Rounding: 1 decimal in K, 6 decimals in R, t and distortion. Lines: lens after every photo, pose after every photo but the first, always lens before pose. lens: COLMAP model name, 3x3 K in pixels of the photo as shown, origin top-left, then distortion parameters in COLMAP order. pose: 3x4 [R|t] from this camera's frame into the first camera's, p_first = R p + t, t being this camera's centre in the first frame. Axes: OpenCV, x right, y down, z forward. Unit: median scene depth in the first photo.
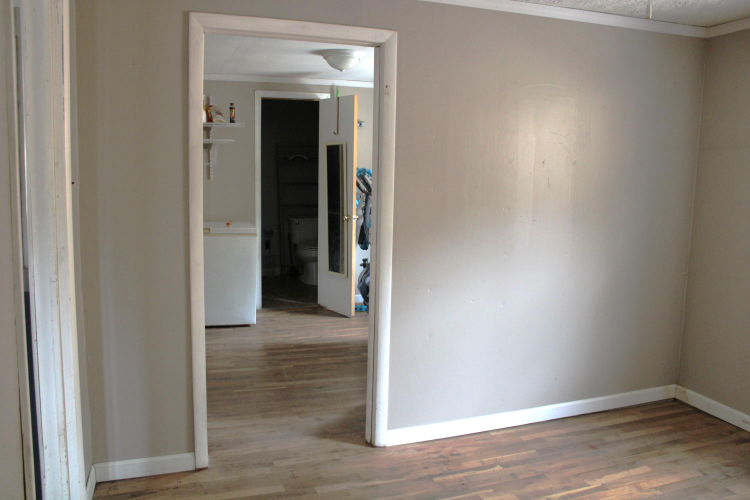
lens RADIAL K [[620.1, 0, 375.0], [0, 620.1, 250.0], [0, 0, 1]] dist [-0.167129, 0.139868]
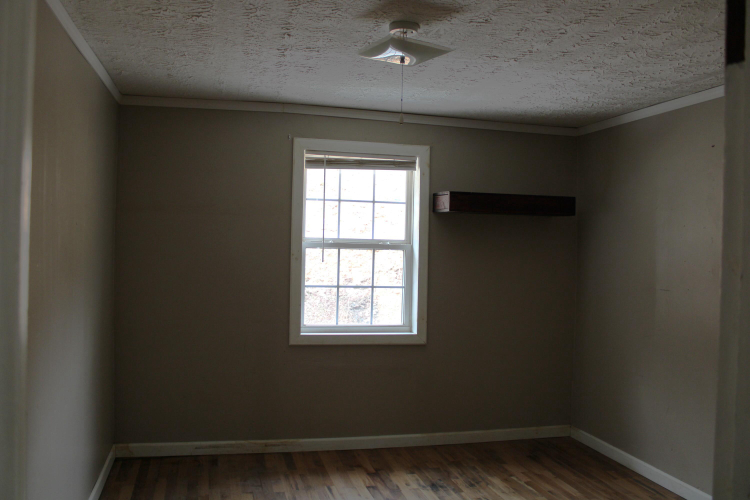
lens RADIAL K [[620.1, 0, 375.0], [0, 620.1, 250.0], [0, 0, 1]] dist [-0.167129, 0.139868]
pose [[0.074464, -0.032949, 0.996679, -0.499666], [0.102863, 0.994377, 0.025187, -0.086000], [-0.991904, 0.100646, 0.077434, 0.519525]]
